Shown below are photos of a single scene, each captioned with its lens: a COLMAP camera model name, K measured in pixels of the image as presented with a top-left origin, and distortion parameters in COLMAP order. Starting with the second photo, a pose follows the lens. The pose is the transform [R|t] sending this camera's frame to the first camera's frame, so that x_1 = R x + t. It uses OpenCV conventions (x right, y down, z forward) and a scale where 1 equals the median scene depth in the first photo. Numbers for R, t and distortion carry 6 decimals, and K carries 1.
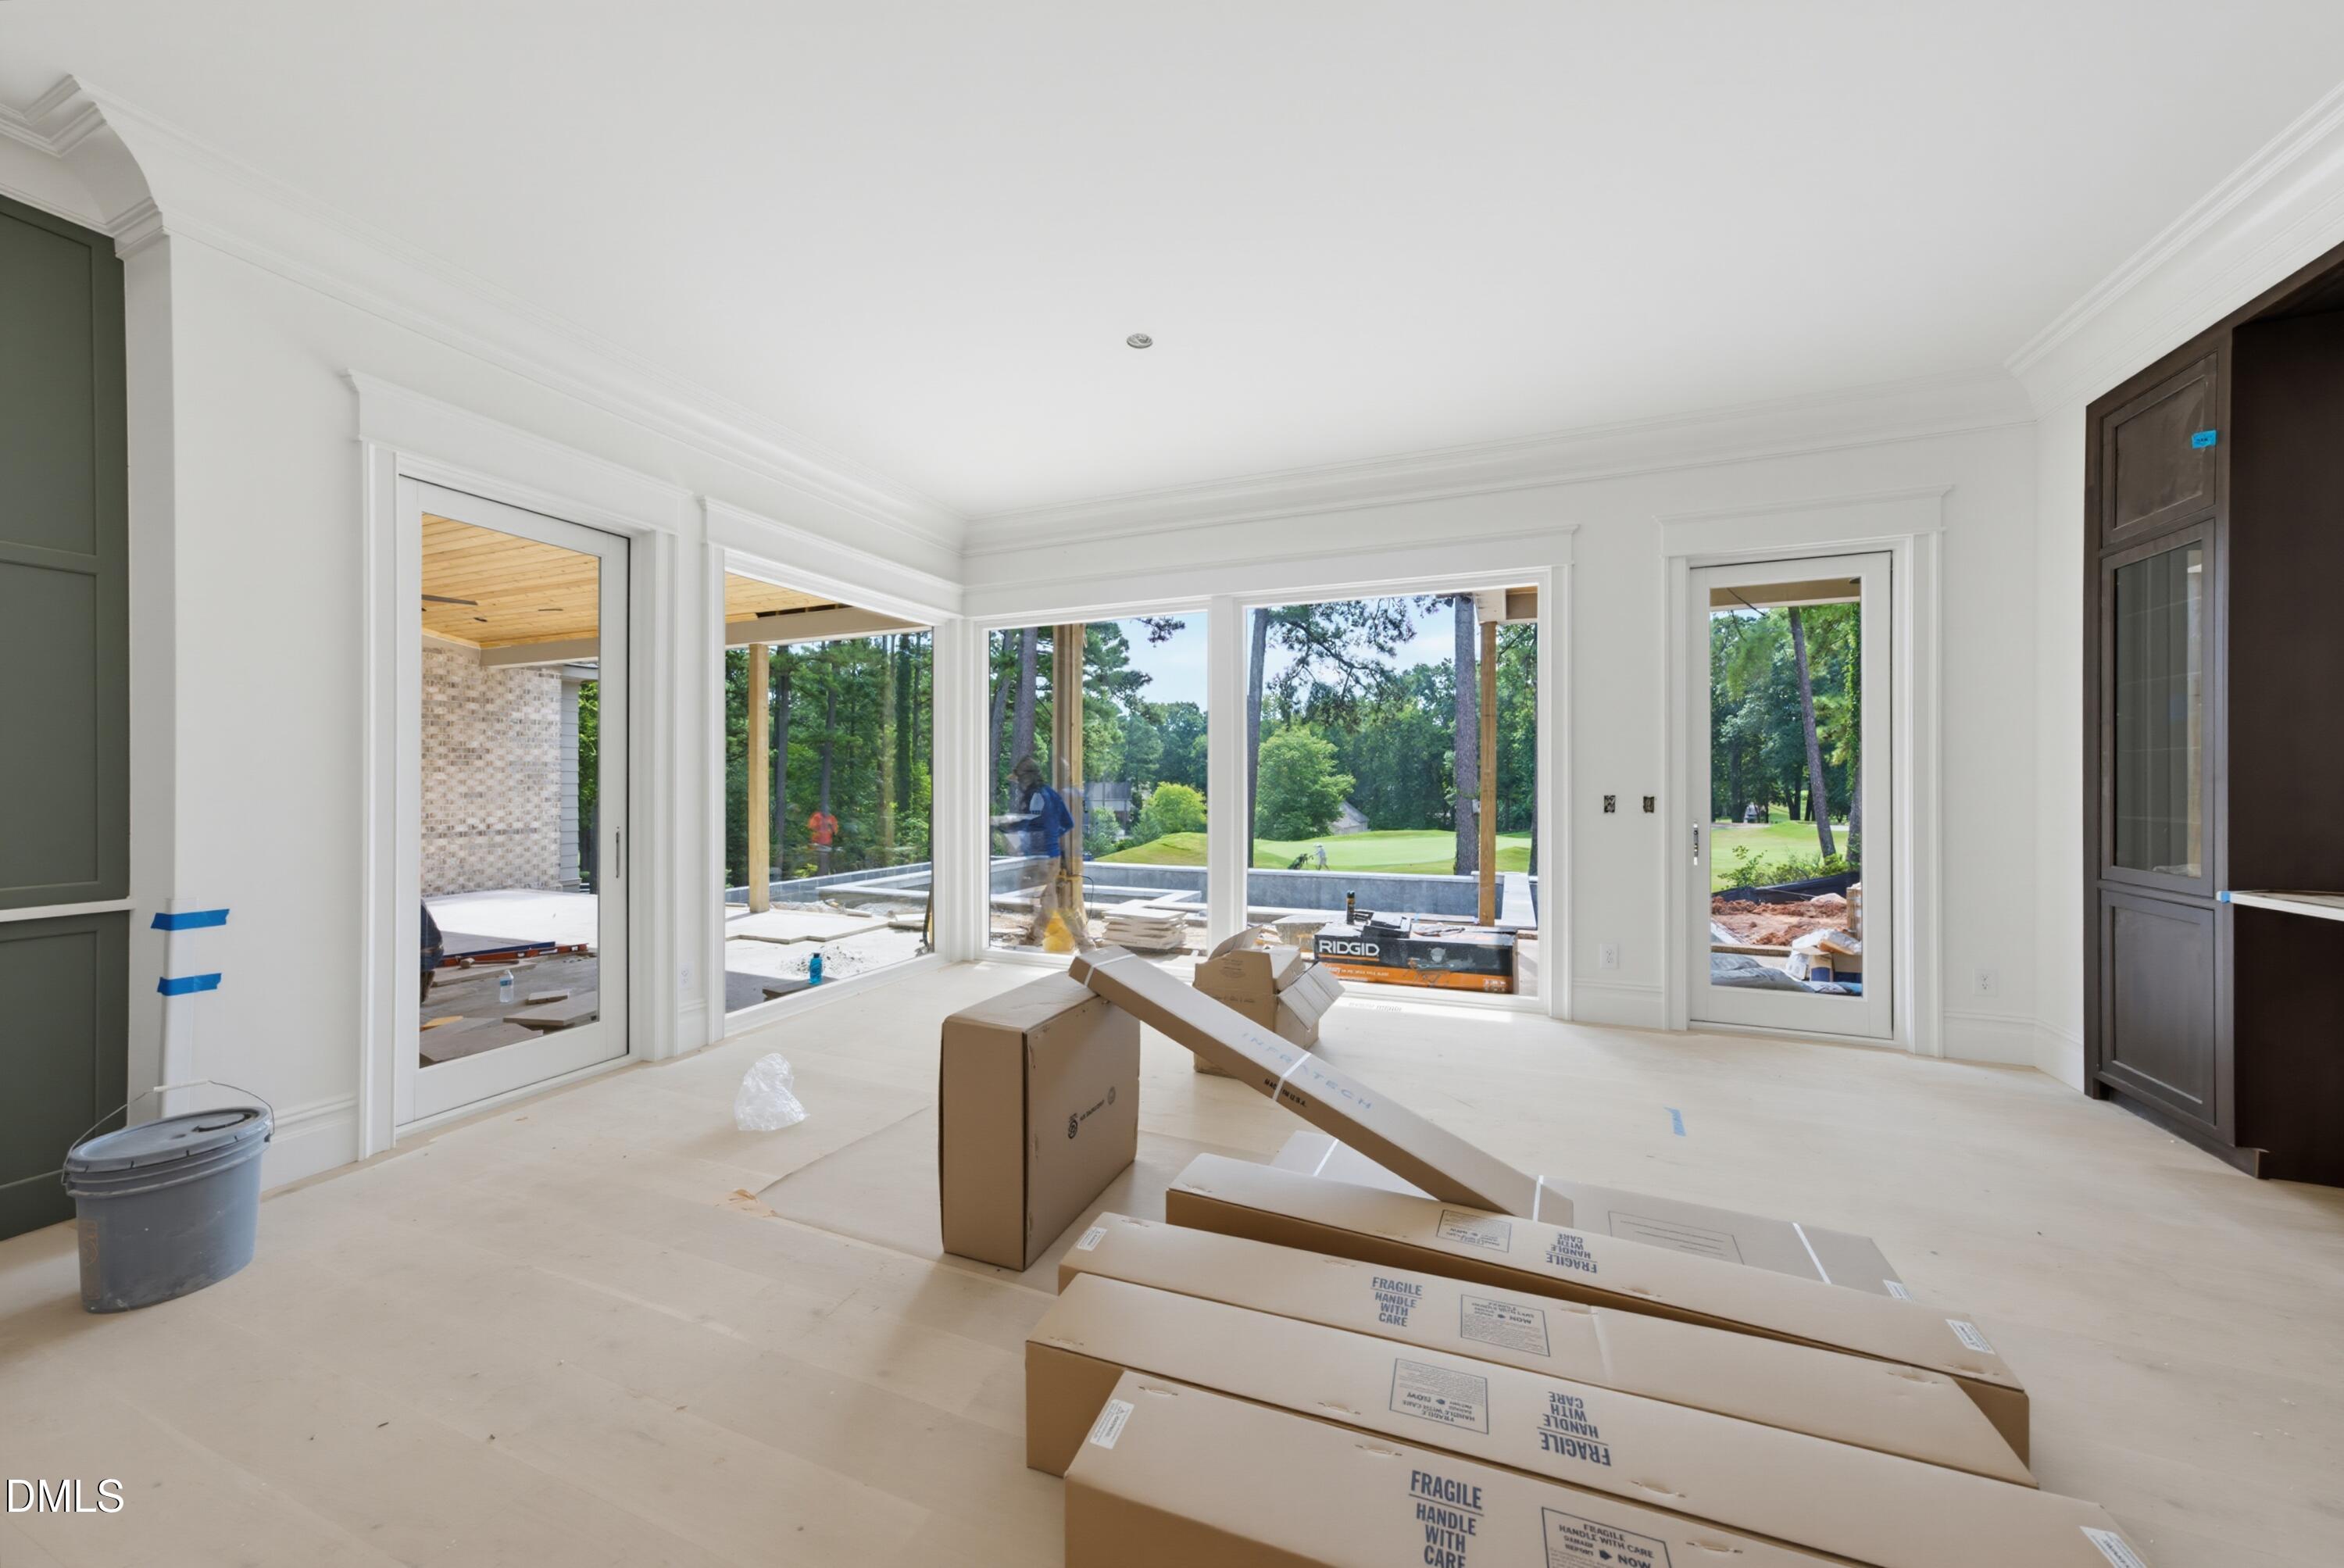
lens RADIAL K [[818.7, 0, 1205.1], [0, 818.7, 779.0], [0, 0, 1]] dist [-0.000452, 0.000140]
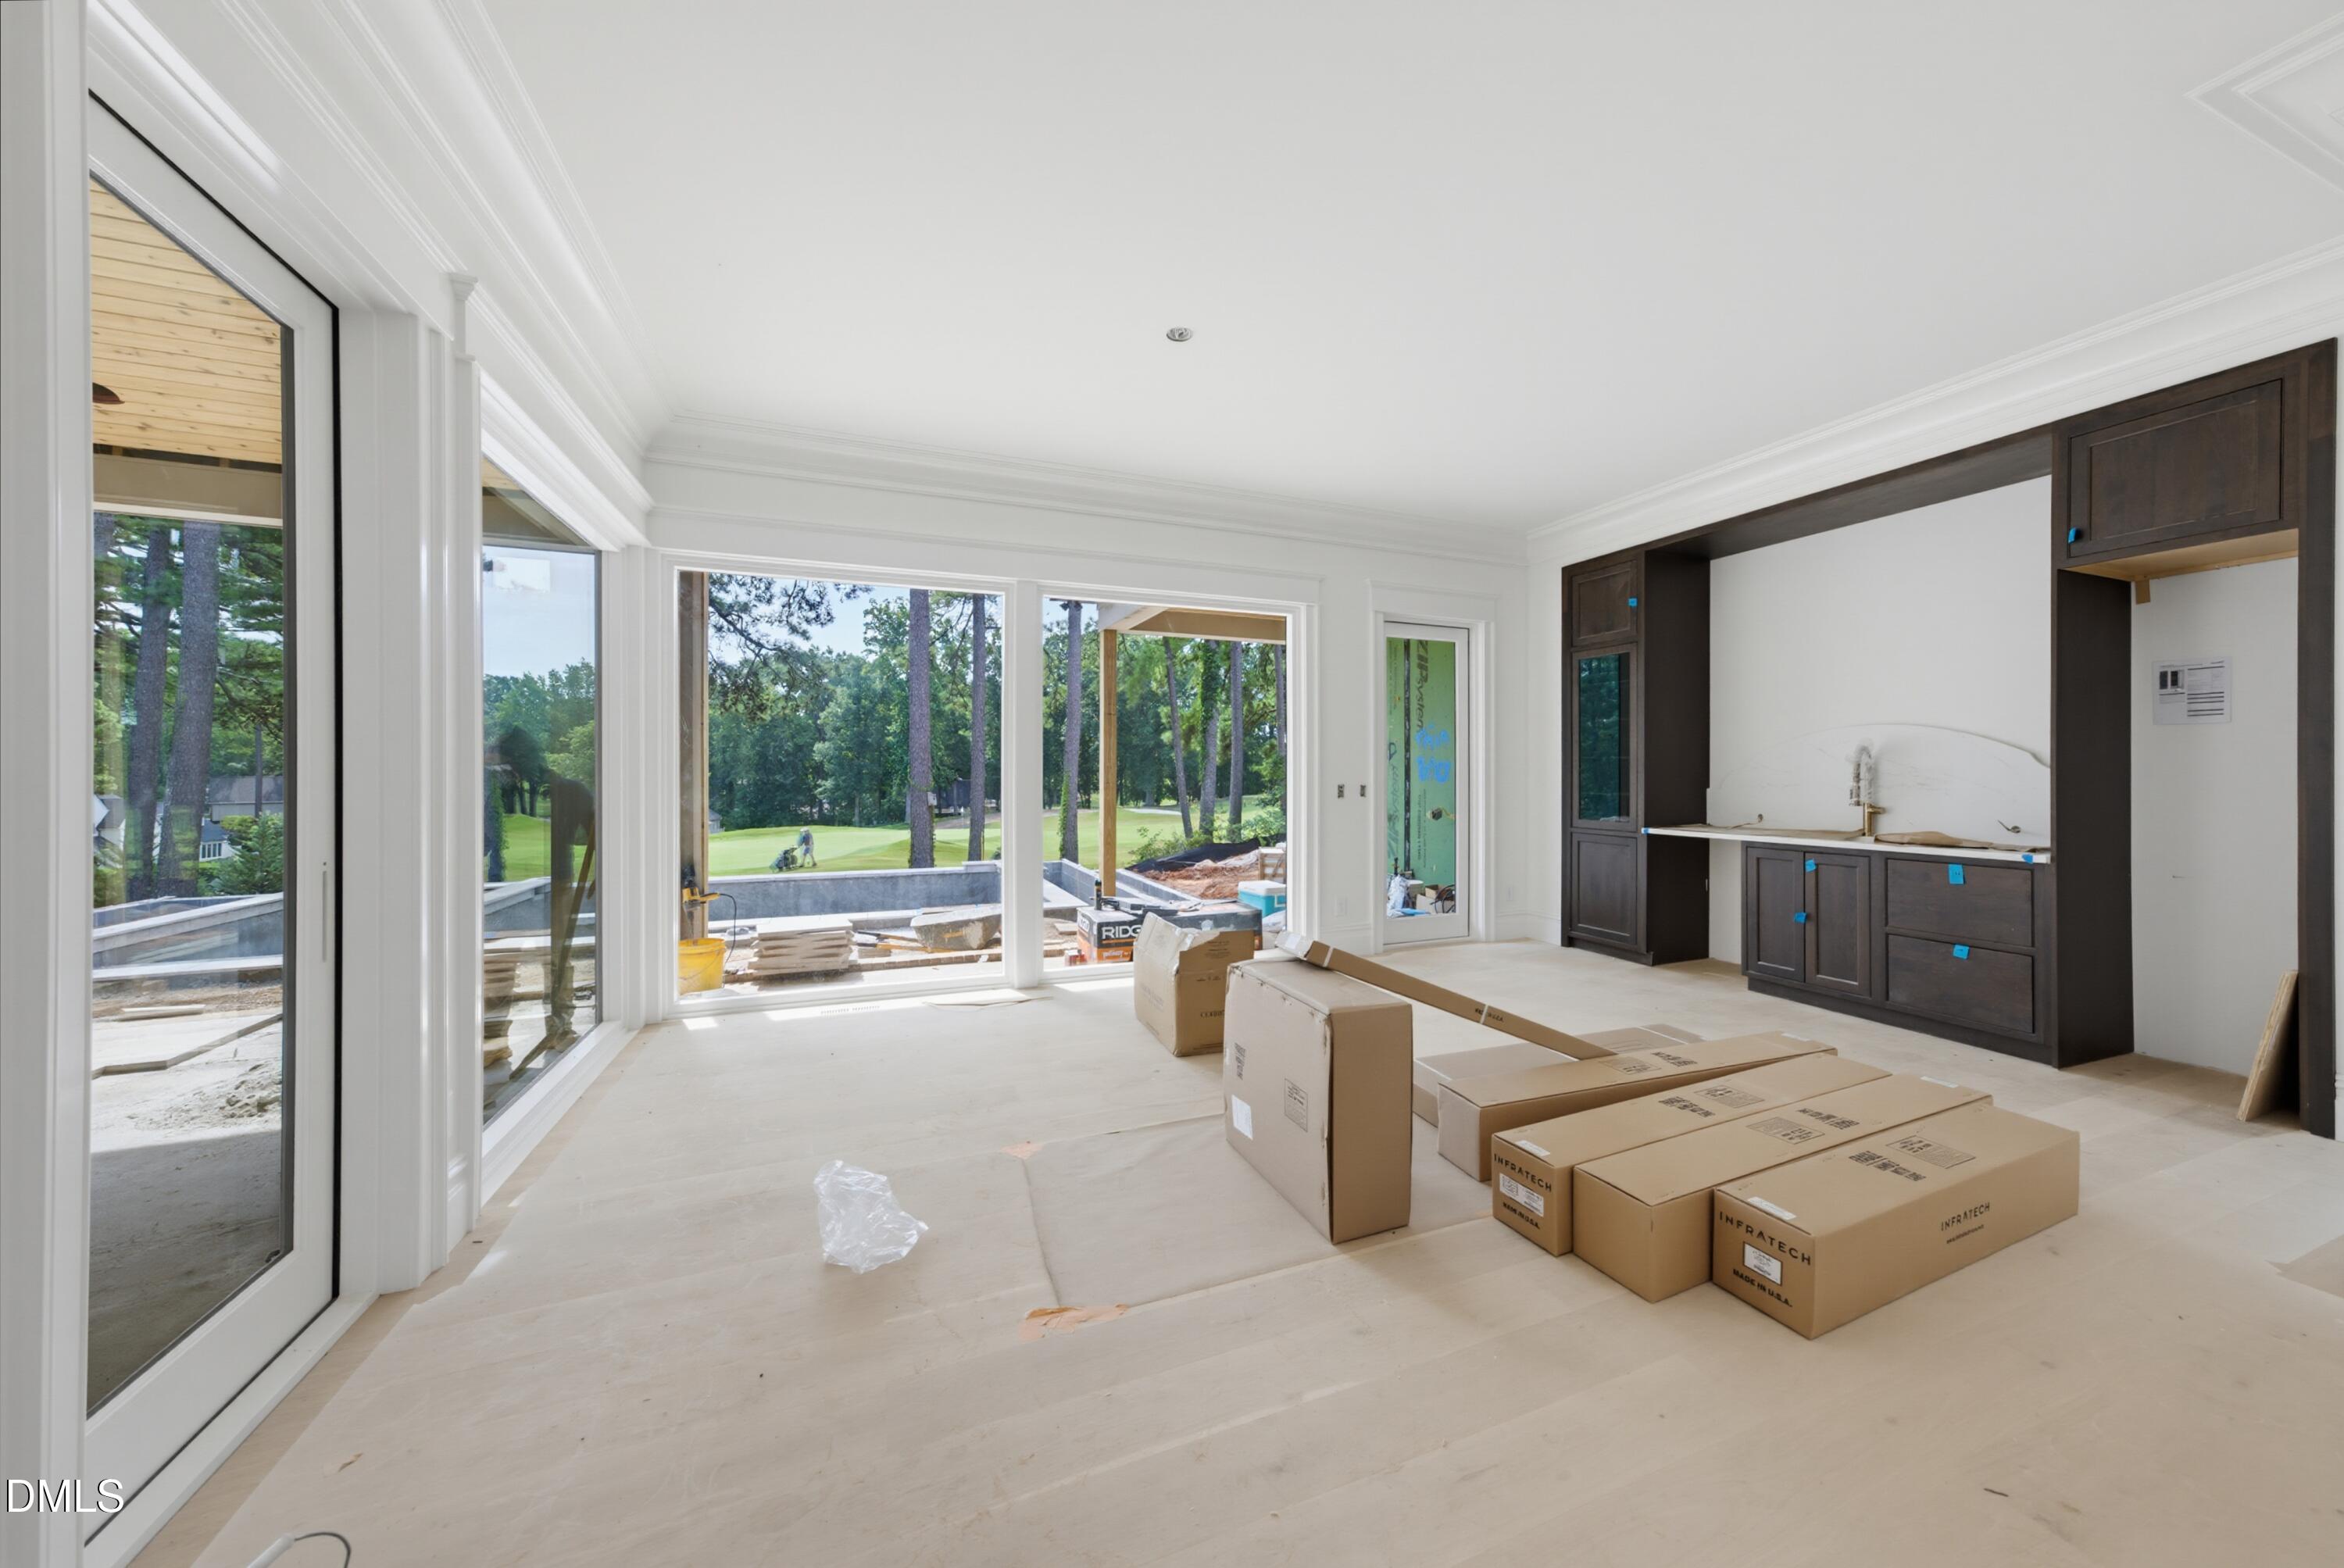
lens RADIAL K [[798.3, 0, 1218.9], [0, 798.3, 776.0], [0, 0, 1]] dist [-0.000941, 0.000072]
pose [[0.716631, -0.002860, 0.697446, -0.124244], [-0.000670, 0.999988, 0.004789, -0.000072], [-0.697452, -0.003899, 0.716621, 0.045230]]
